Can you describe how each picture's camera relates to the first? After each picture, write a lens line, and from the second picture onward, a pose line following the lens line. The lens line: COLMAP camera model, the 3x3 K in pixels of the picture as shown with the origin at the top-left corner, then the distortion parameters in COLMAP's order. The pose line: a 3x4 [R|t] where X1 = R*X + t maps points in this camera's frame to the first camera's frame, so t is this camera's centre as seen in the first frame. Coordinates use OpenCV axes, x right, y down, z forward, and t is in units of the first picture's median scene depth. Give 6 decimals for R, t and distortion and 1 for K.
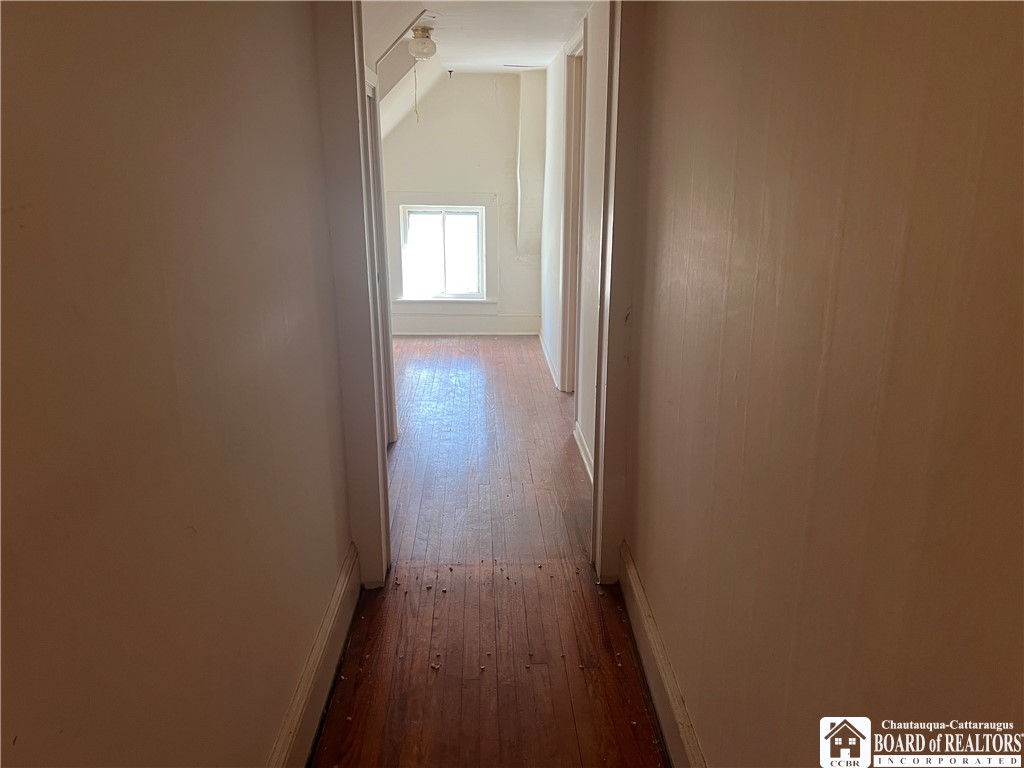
lens RADIAL K [[770.6, 0, 513.3], [0, 770.6, 385.9], [0, 0, 1]] dist [0.016860, -0.009726]
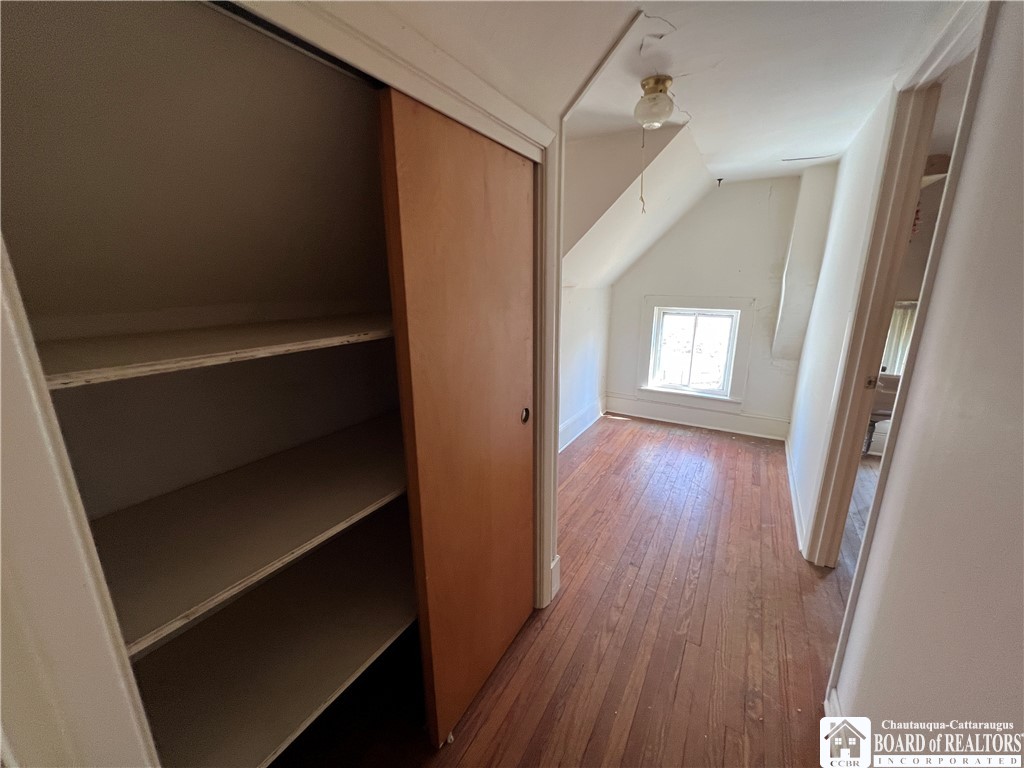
lens RADIAL K [[406.1, 0, 505.6], [0, 406.1, 384.8], [0, 0, 1]] dist [-0.002100, -0.000207]
pose [[0.832720, 0.128803, -0.538504, 0.006077], [-0.142007, 0.989717, 0.017134, -0.099613], [0.535174, 0.062204, 0.842449, 0.385061]]
